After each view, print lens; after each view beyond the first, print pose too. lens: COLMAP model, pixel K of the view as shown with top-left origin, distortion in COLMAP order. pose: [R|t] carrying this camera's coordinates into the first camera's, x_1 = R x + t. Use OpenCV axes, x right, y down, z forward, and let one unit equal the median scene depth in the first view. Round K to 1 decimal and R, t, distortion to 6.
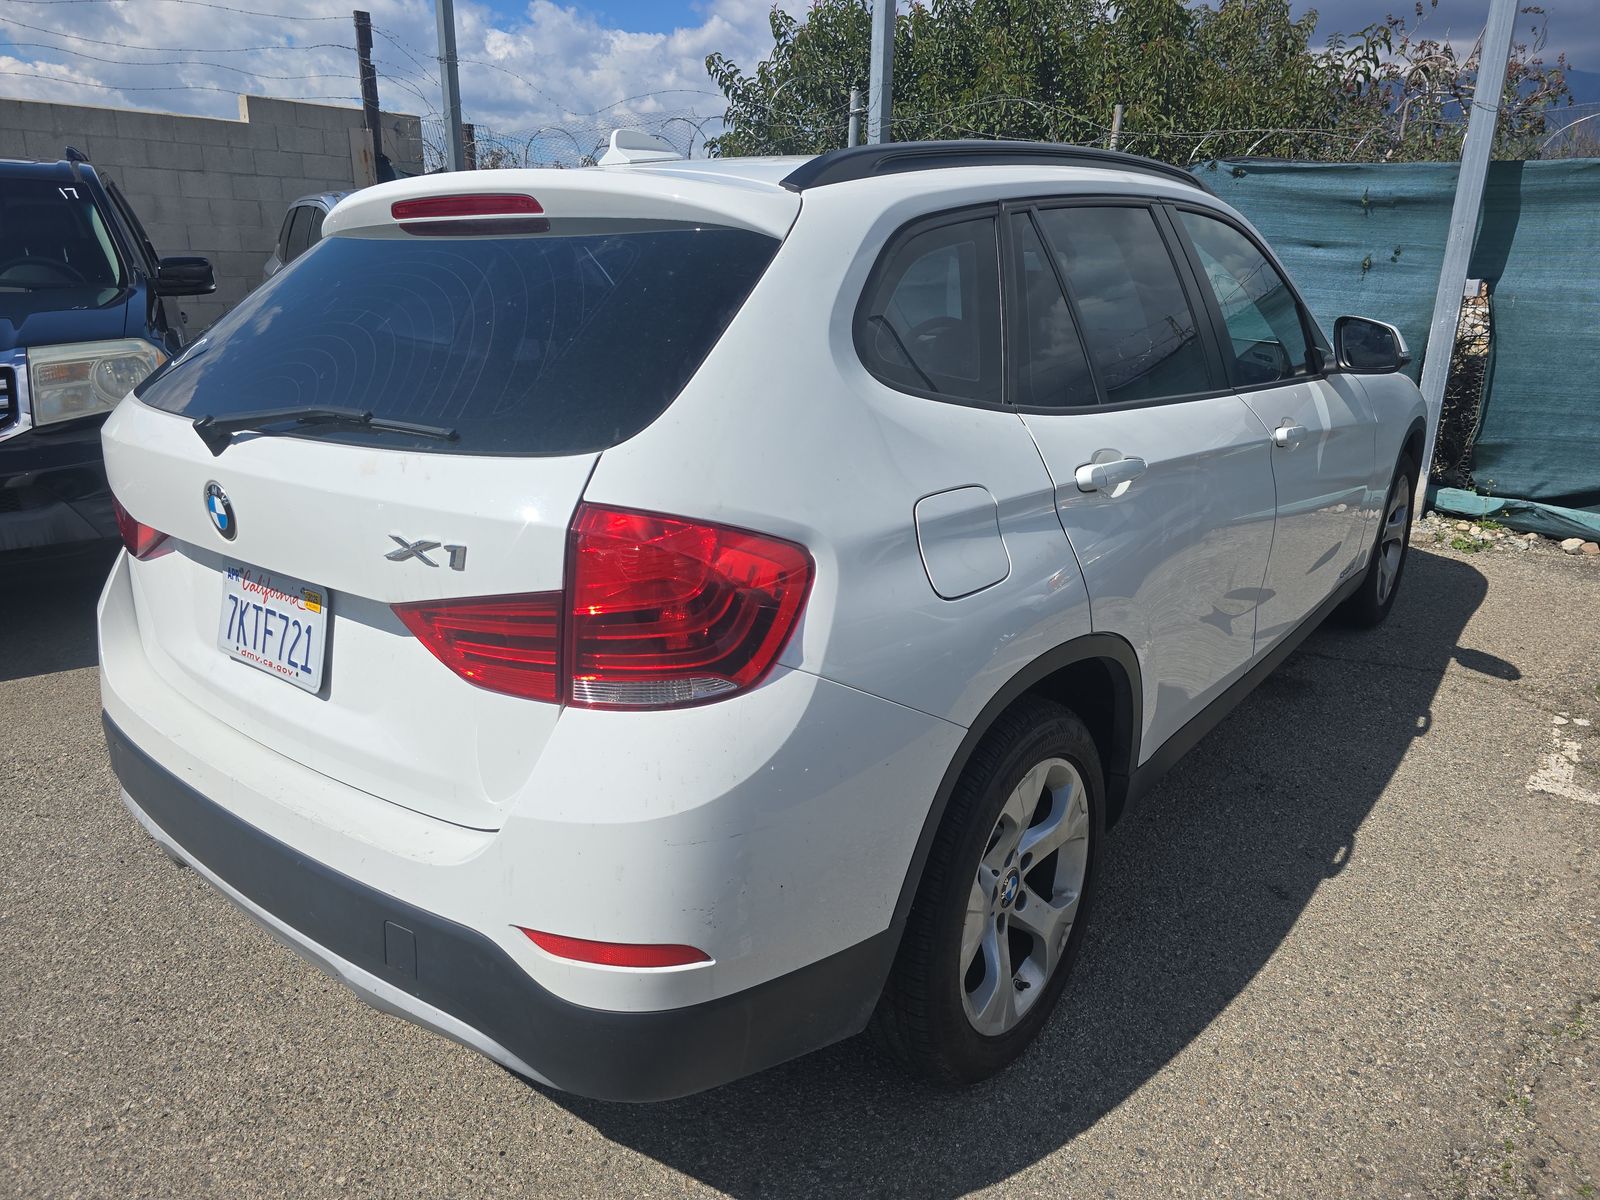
lens RADIAL K [[1084.2, 0, 800.0], [0, 1084.2, 600.0], [0, 0, 1]] dist [0.059151, -0.051725]
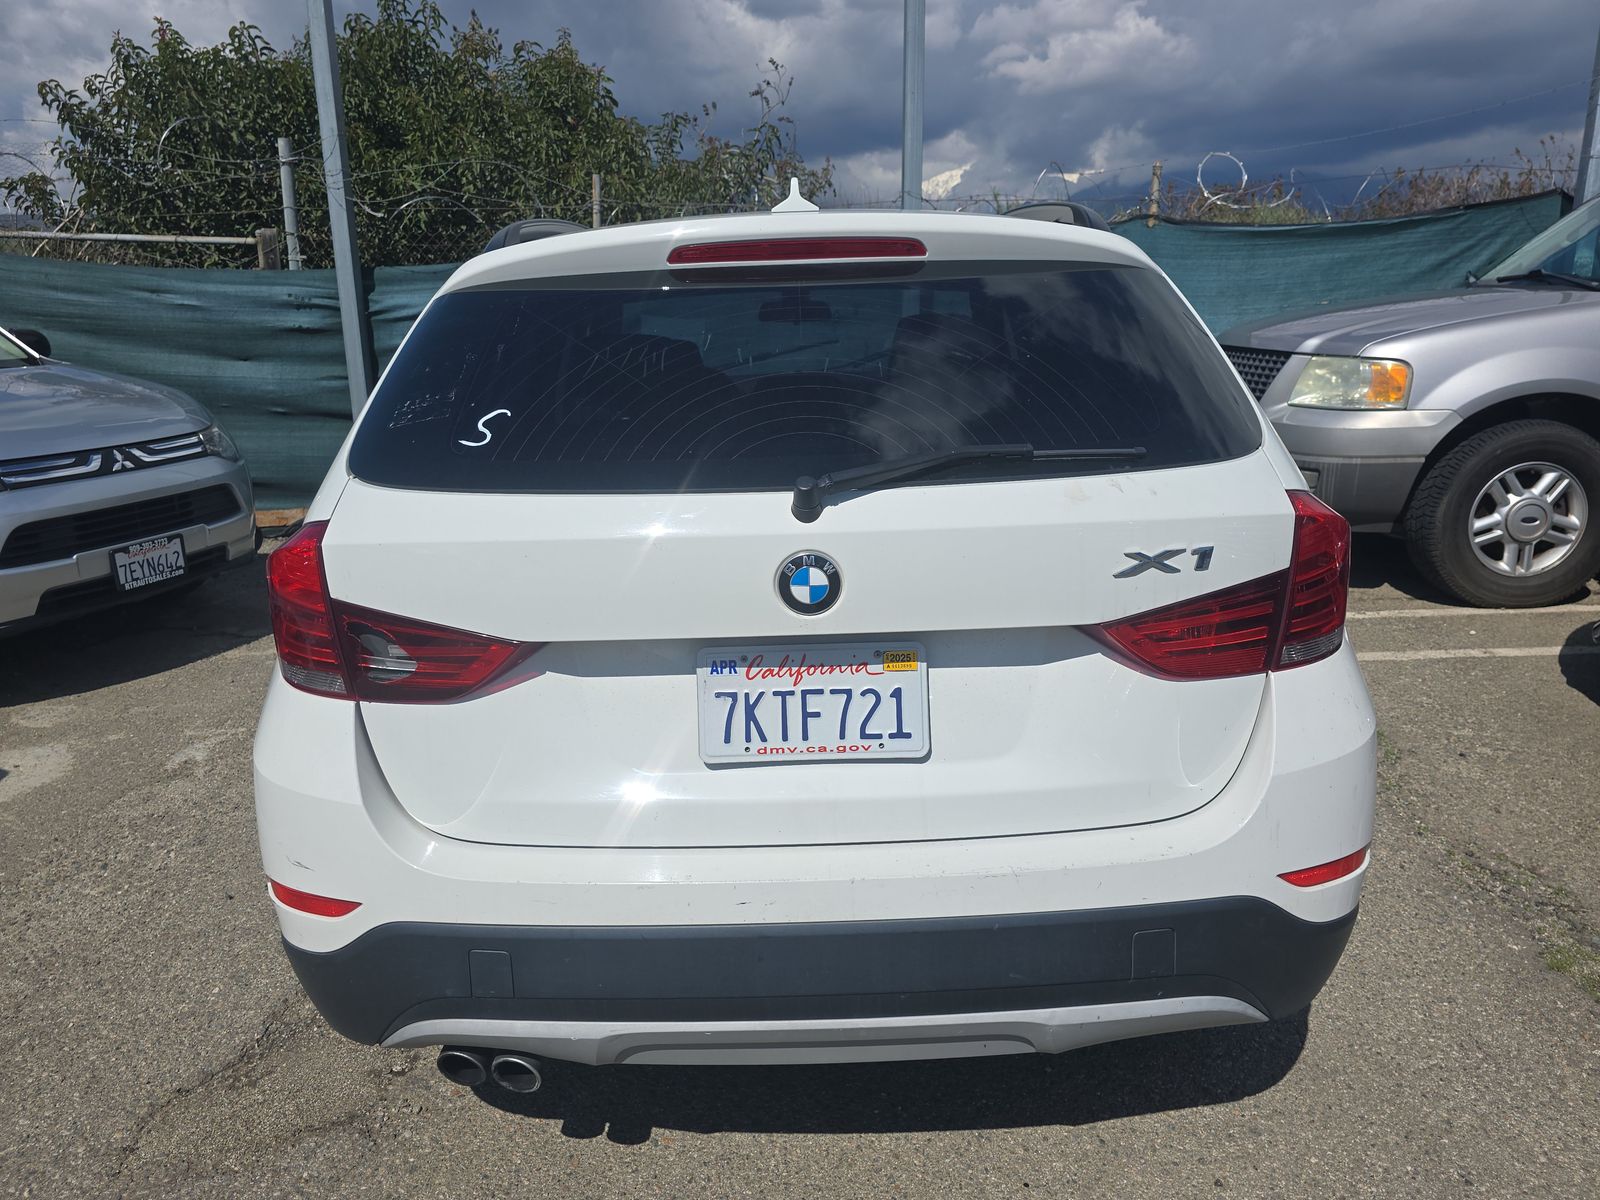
lens RADIAL K [[1084.2, 0, 800.0], [0, 1084.2, 600.0], [0, 0, 1]] dist [0.059151, -0.051725]
pose [[0.777438, -0.178513, 0.603094, -0.877497], [0.210935, 0.977346, 0.017377, -0.069451], [-0.592534, 0.113704, 0.797480, 0.250414]]
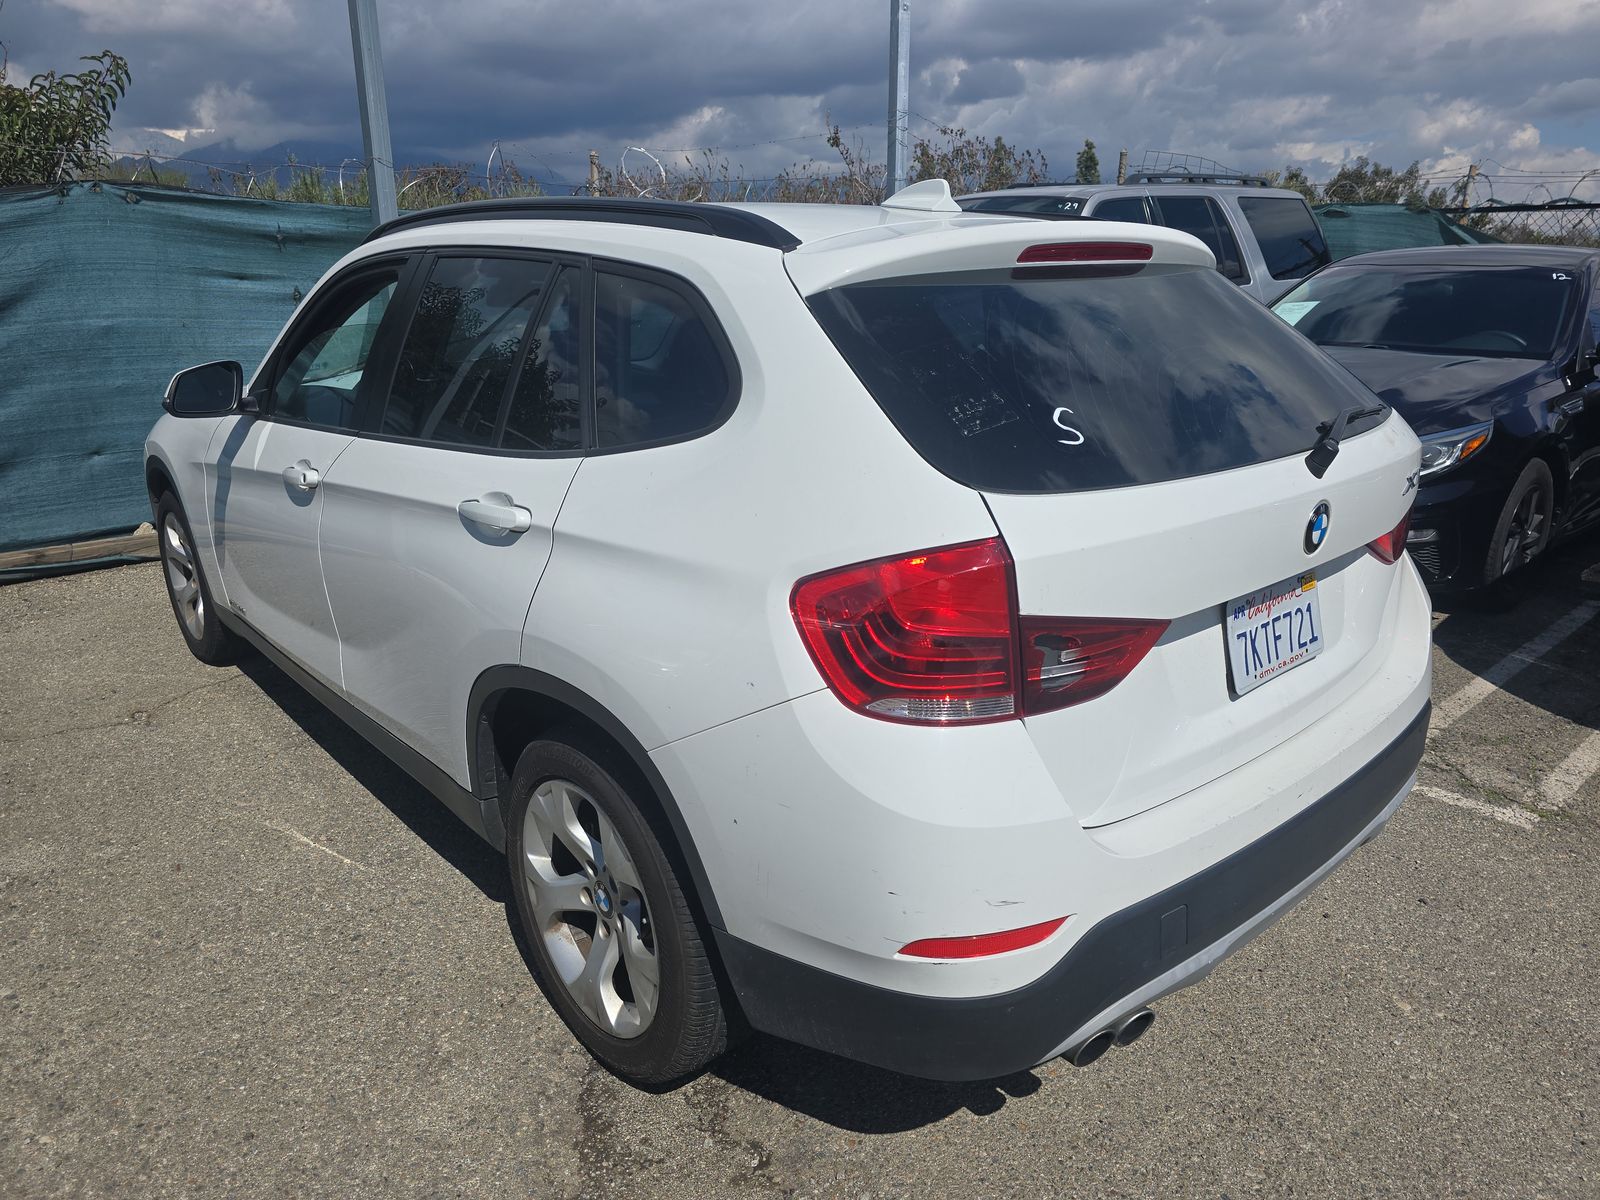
lens RADIAL K [[1084.2, 0, 800.0], [0, 1084.2, 600.0], [0, 0, 1]] dist [0.059151, -0.051725]
pose [[0.166917, -0.284009, 0.944181, -1.383464], [0.305021, 0.925513, 0.224471, -0.346683], [-0.937604, 0.250527, 0.241113, 1.021281]]
